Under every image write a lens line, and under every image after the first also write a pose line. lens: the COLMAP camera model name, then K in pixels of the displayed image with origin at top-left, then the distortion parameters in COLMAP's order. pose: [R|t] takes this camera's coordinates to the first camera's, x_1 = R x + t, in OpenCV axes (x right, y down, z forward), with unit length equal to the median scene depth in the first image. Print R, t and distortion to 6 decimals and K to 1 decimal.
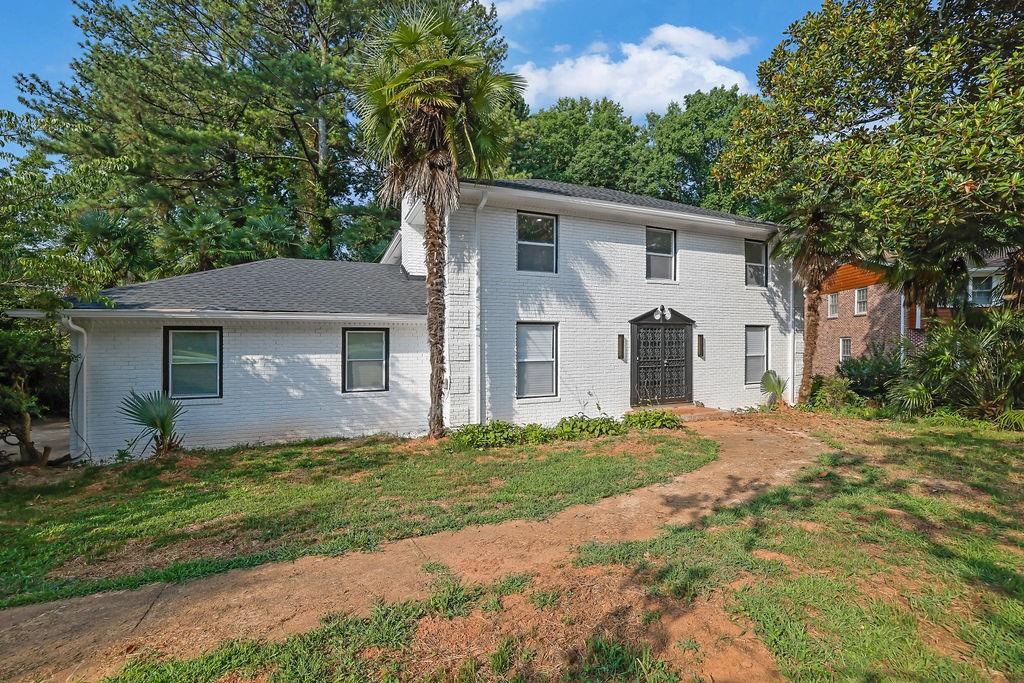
lens RADIAL K [[439.0, 0, 511.7], [0, 439.0, 336.9], [0, 0, 1]] dist [-0.022008, -0.000036]
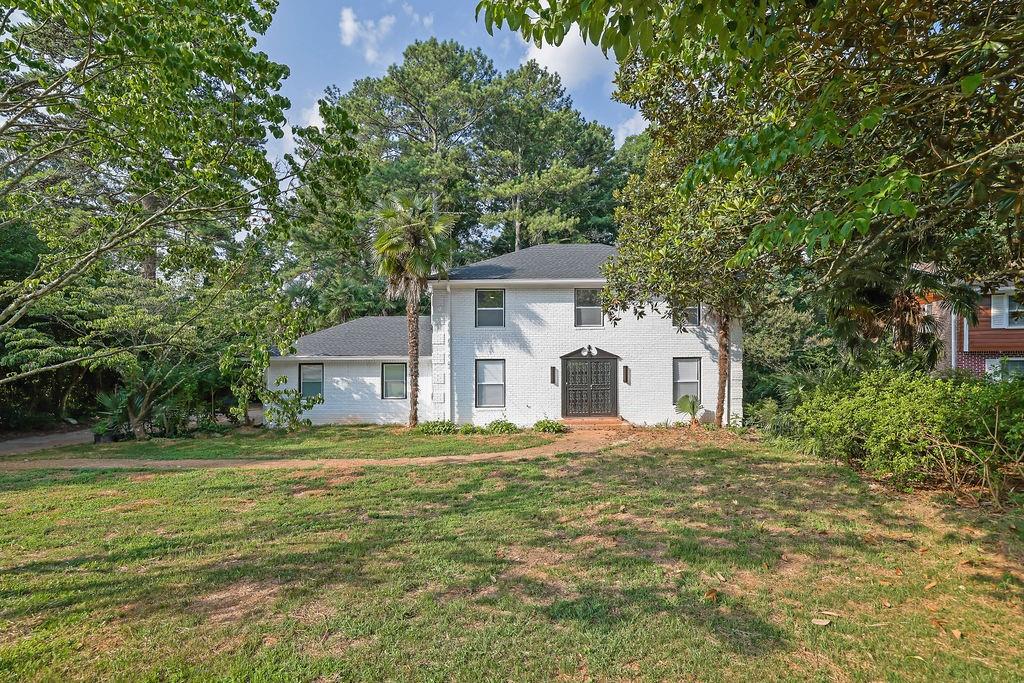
lens RADIAL K [[448.3, 0, 512.0], [0, 448.3, 341.5], [0, 0, 1]] dist [-0.048403, 0.020893]
pose [[0.926054, -0.002331, -0.377385, 0.720504], [0.008865, 0.999839, 0.015578, -0.118489], [0.377288, -0.017771, 0.925926, -0.437269]]
